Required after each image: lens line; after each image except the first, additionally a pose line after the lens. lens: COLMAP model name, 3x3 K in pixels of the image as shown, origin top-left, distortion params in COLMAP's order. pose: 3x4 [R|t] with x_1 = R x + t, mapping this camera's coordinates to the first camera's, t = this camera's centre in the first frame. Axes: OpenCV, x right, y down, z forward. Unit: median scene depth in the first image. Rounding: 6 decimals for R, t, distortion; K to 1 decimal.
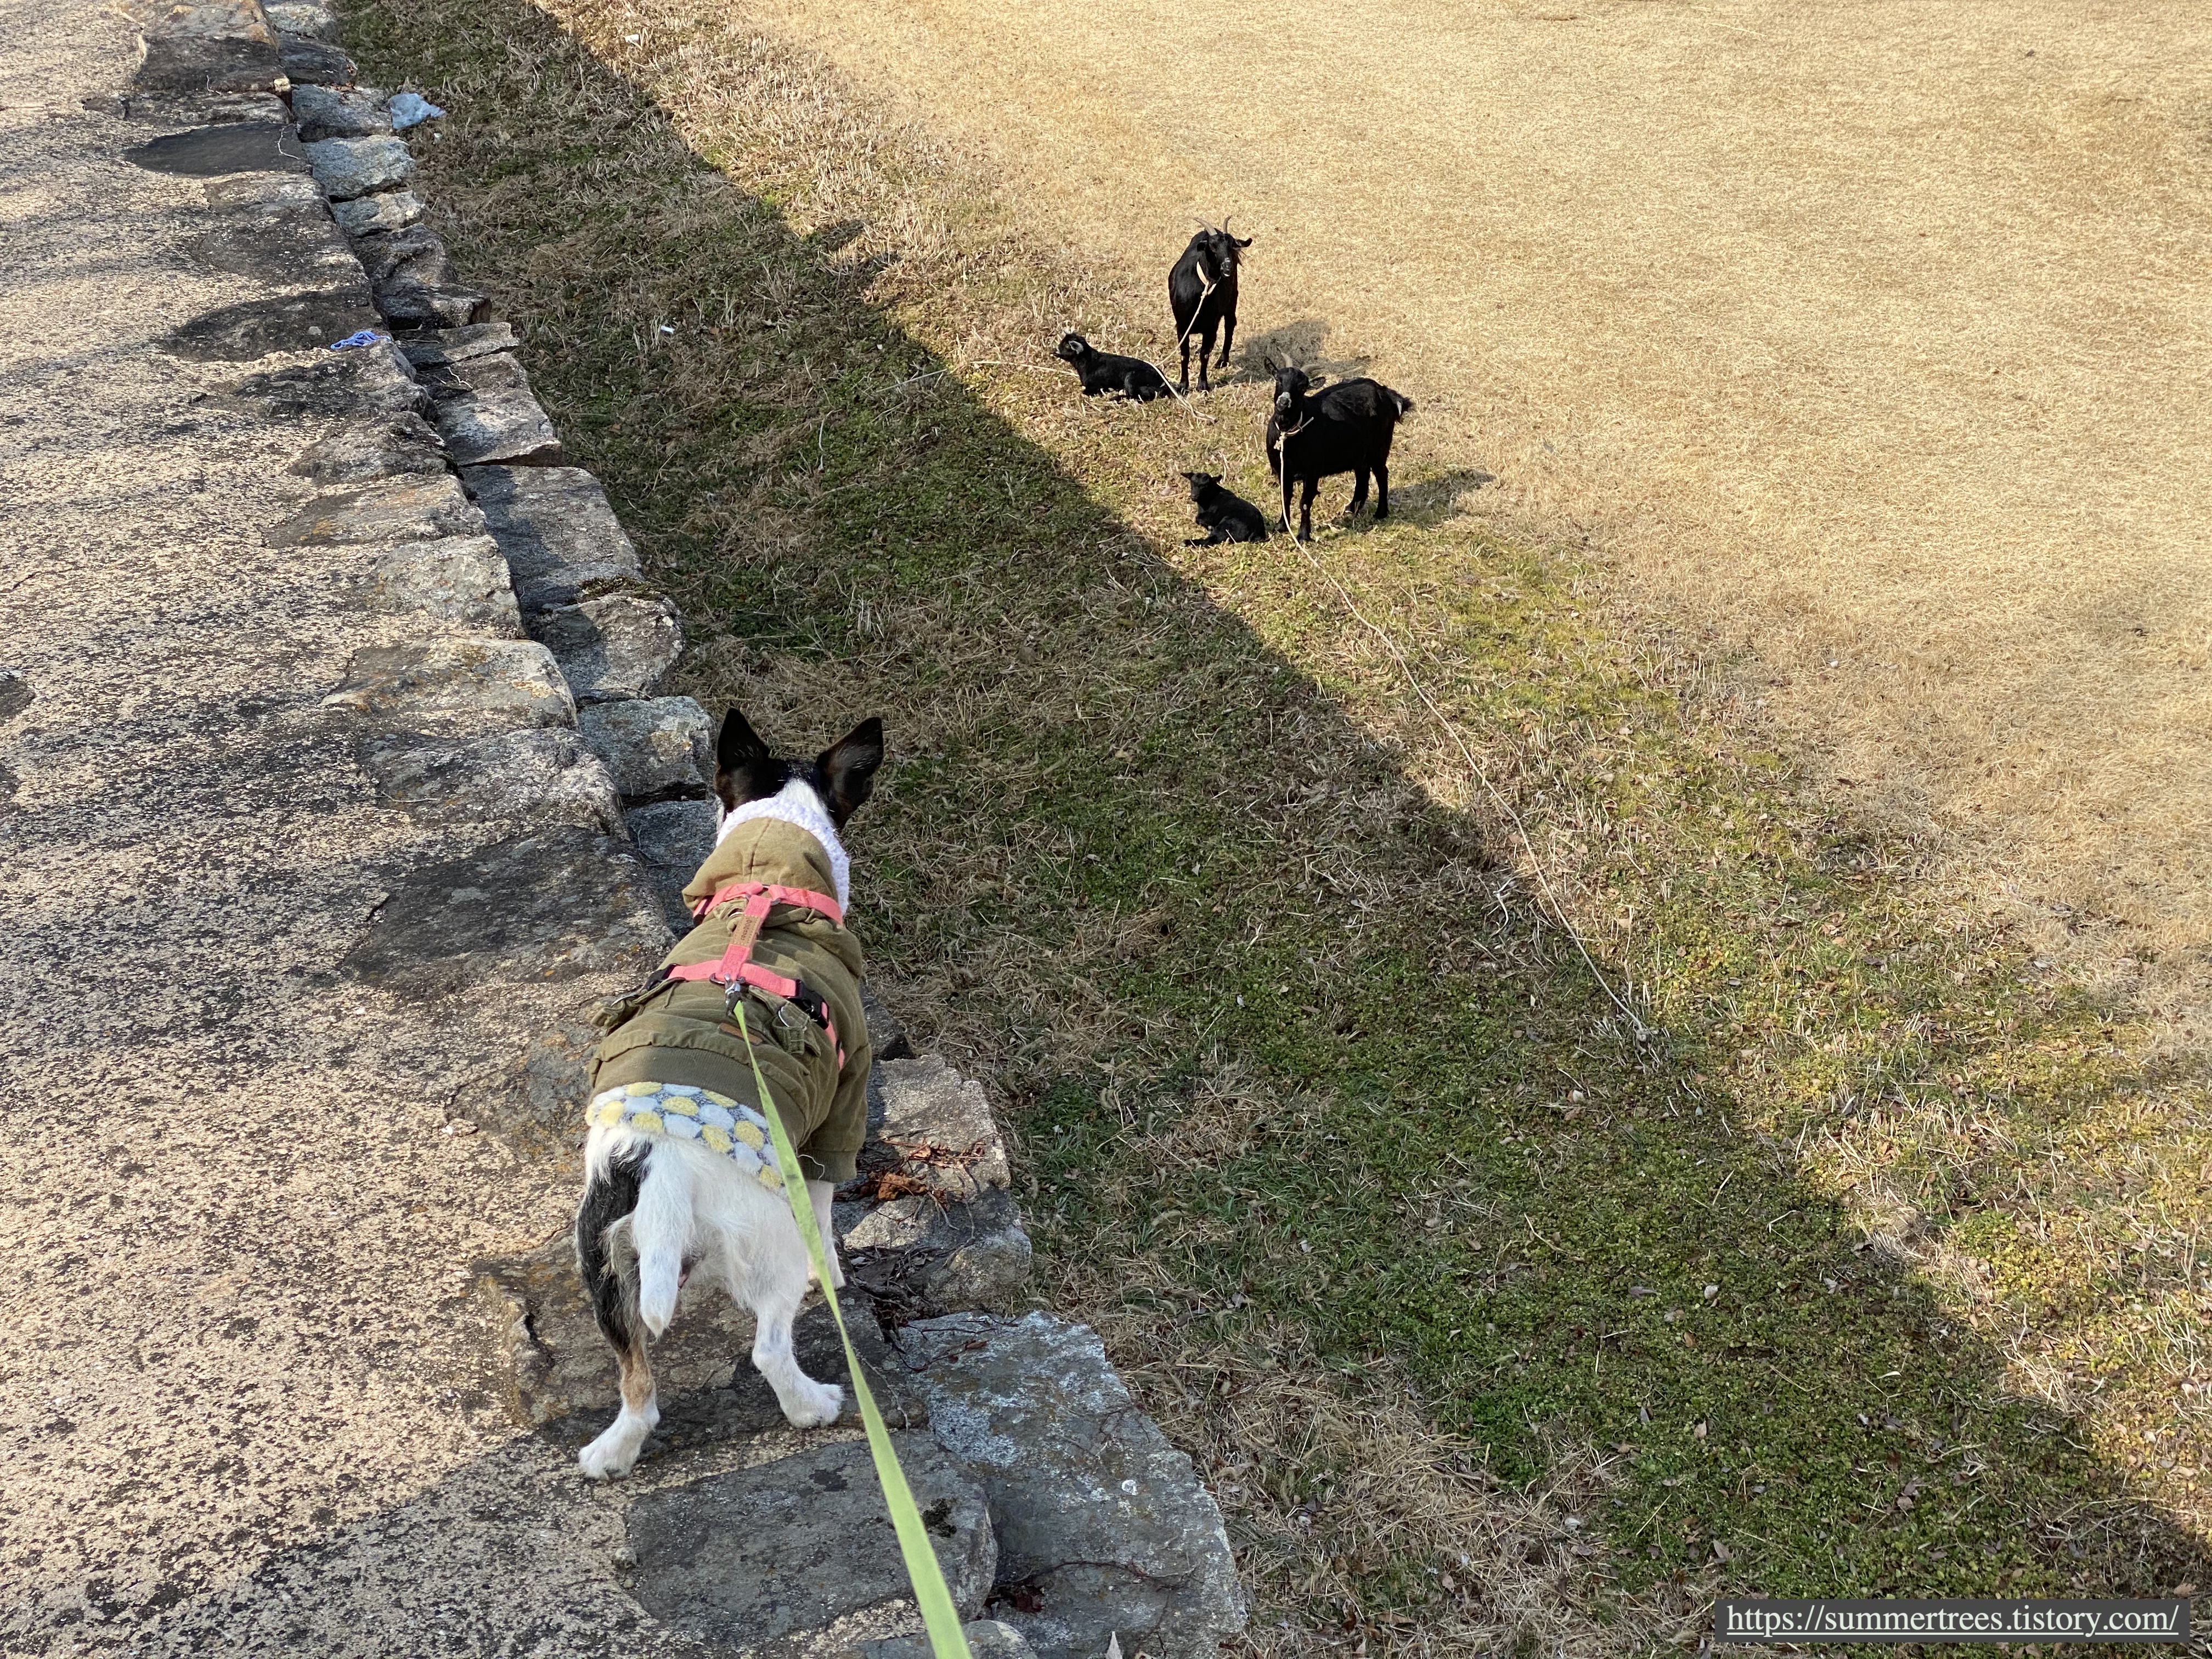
lens RADIAL K [[3321.8, 0, 1106.0], [0, 3321.8, 829.5], [0, 0, 1]] dist [0.132432, -0.050794]
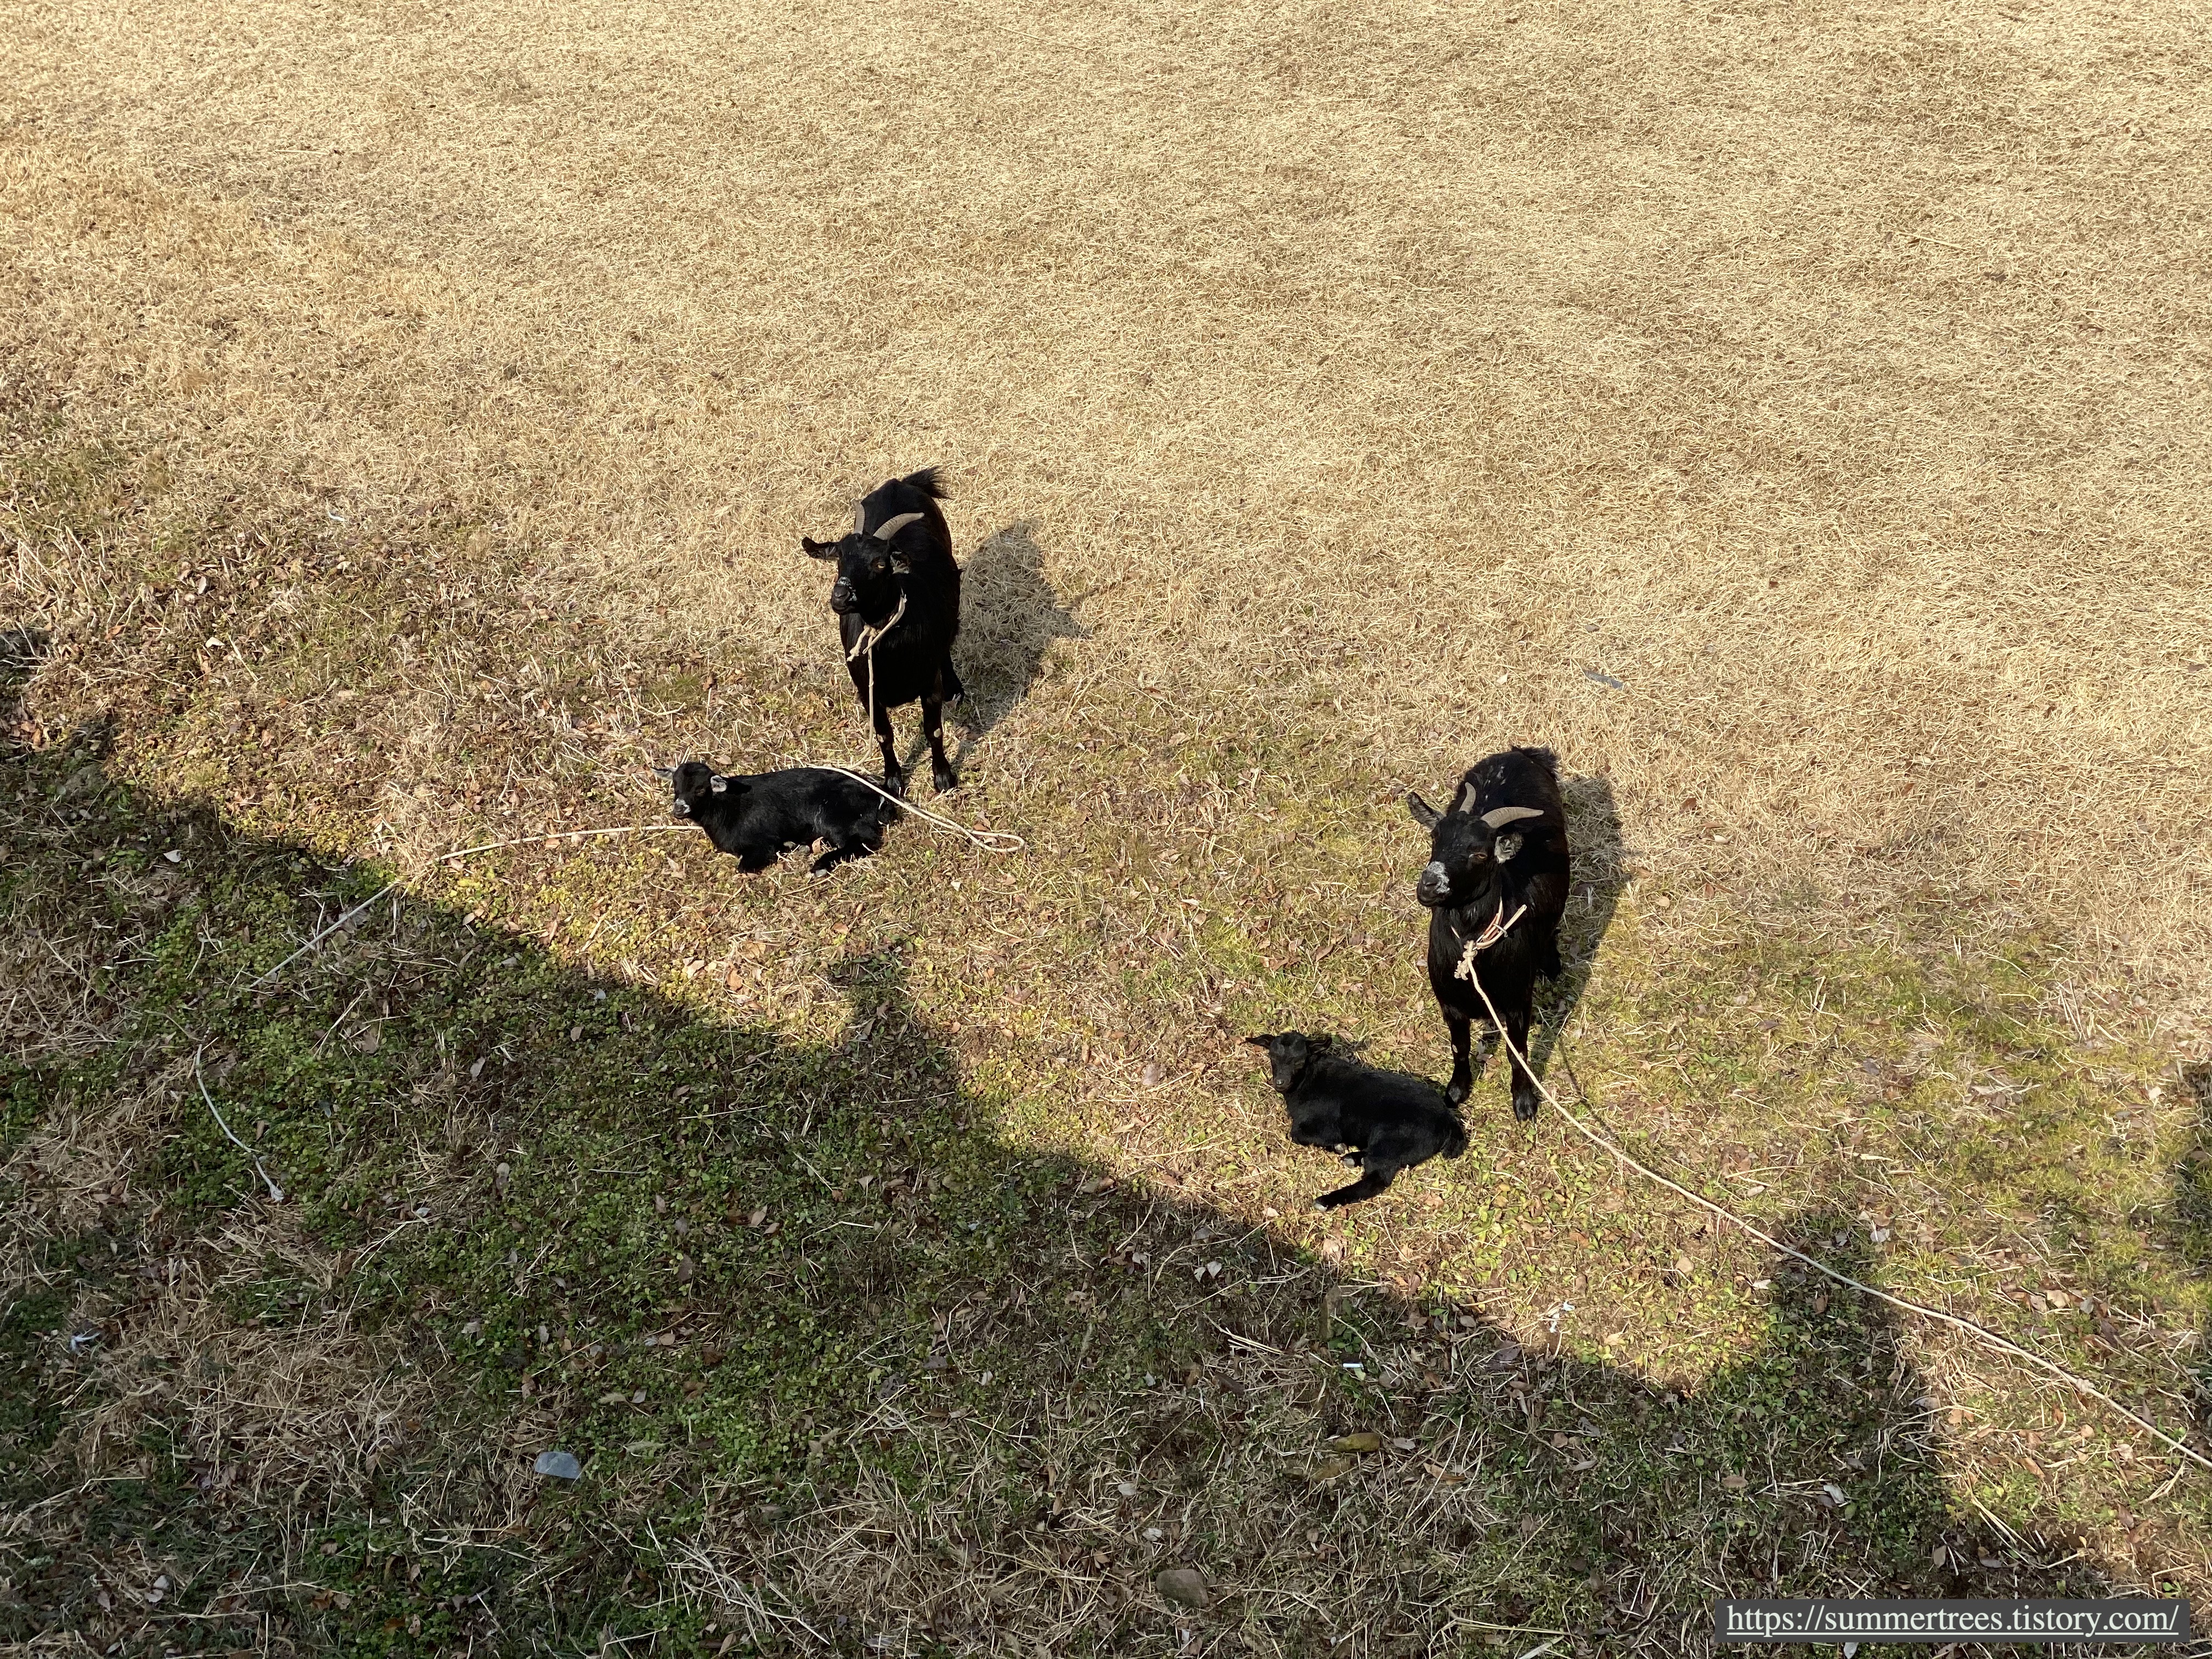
lens RADIAL K [[3321.8, 0, 1106.0], [0, 3321.8, 829.5], [0, 0, 1]] dist [0.132432, -0.050794]
pose [[0.842462, -0.387609, 0.374188, -0.151188], [0.332633, 0.920575, 0.204689, -0.225190], [-0.423807, -0.047975, 0.904481, 0.510093]]
